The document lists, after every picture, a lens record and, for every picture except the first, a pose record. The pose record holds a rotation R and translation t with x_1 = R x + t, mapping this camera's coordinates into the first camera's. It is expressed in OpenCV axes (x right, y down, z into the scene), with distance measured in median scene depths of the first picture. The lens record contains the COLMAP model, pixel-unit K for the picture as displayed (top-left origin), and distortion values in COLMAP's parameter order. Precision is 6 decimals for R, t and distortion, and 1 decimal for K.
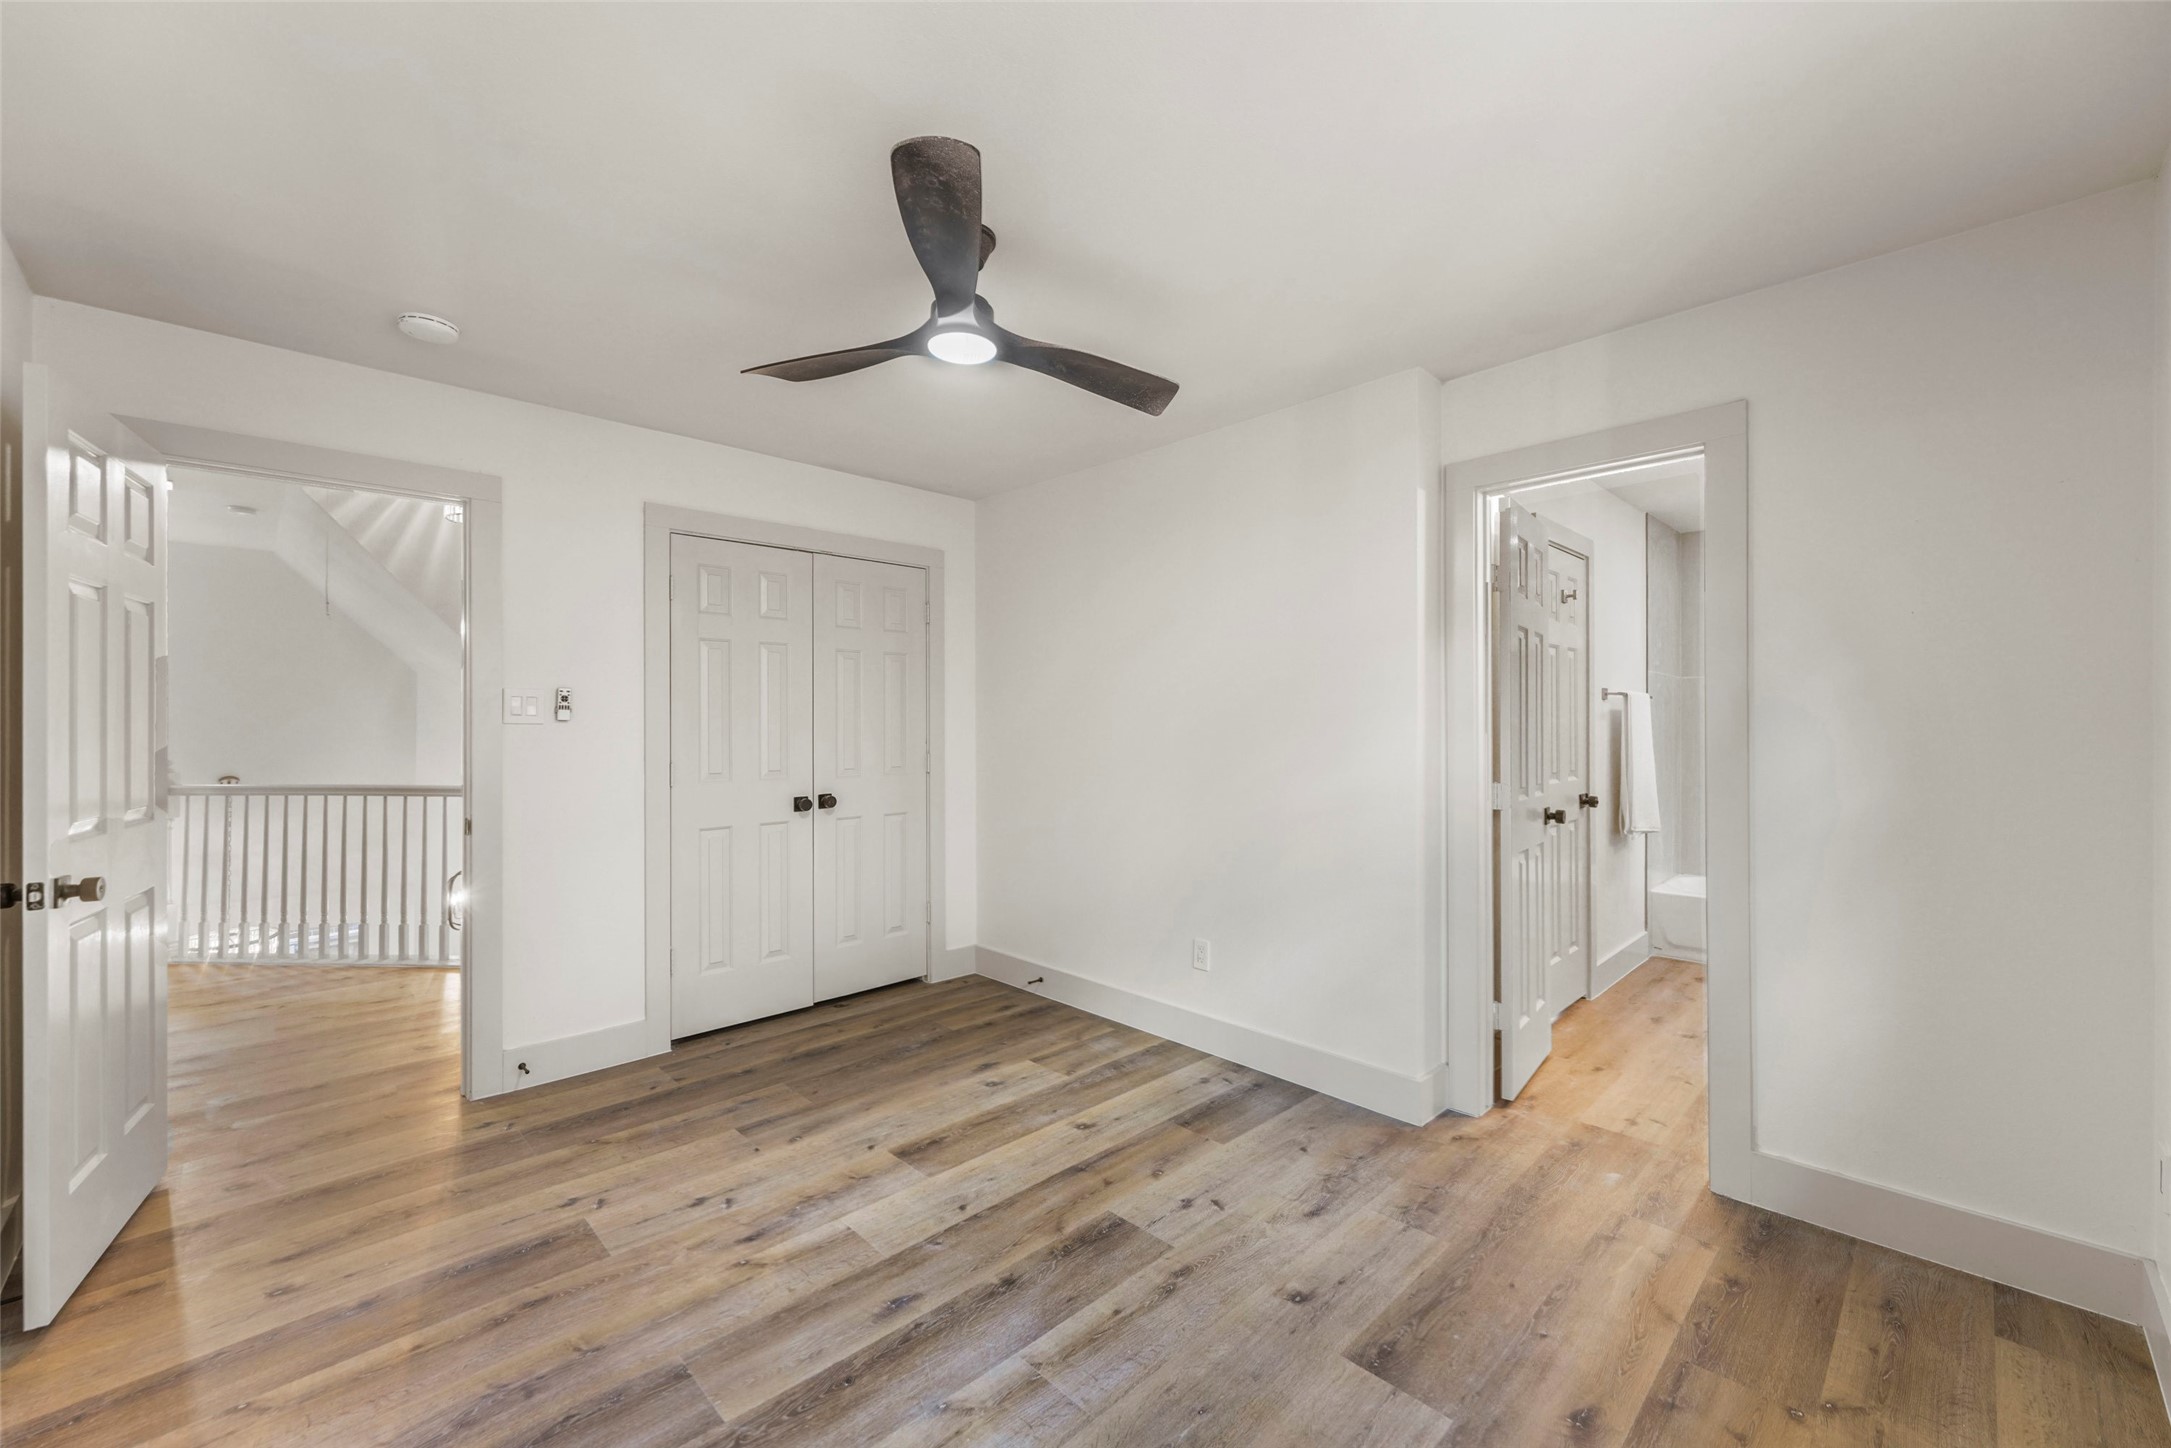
lens RADIAL K [[862.4, 0, 1088.5], [0, 862.4, 720.2], [0, 0, 1]] dist [0.014253, -0.004690]
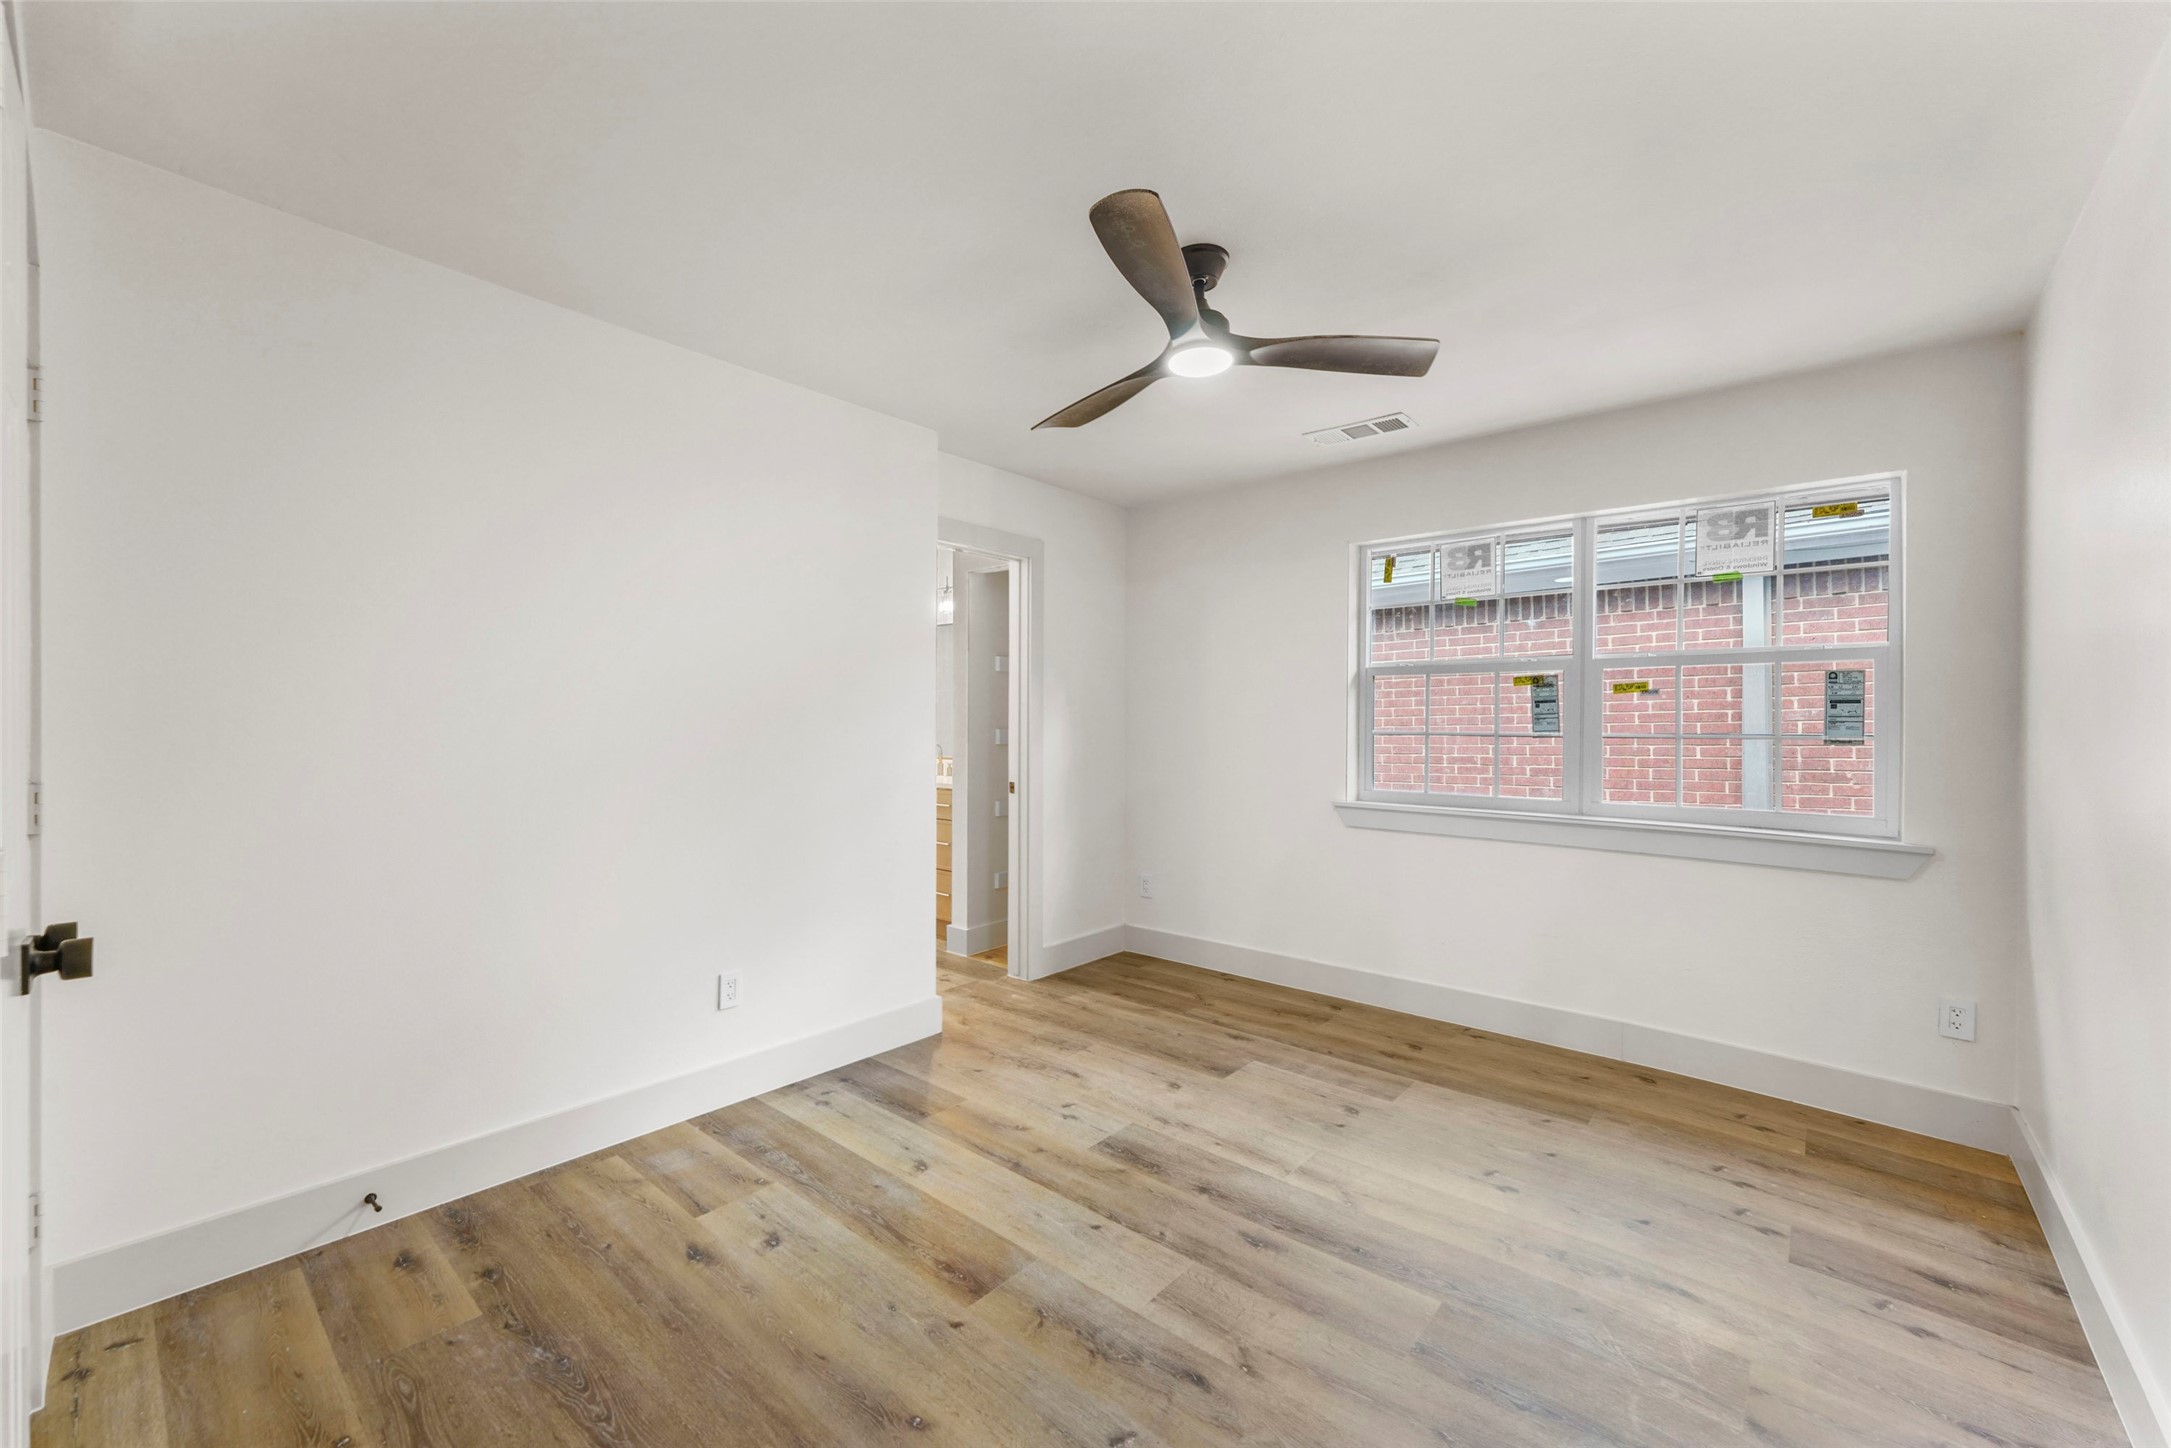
lens RADIAL K [[862.4, 0, 1087.9], [0, 862.4, 723.5], [0, 0, 1]] dist [0.014253, -0.004690]
pose [[-0.086419, -0.001057, 0.996258, -0.920017], [-0.007399, 0.999973, 0.000419, 0.025138], [-0.996231, -0.007335, -0.086424, 0.949223]]
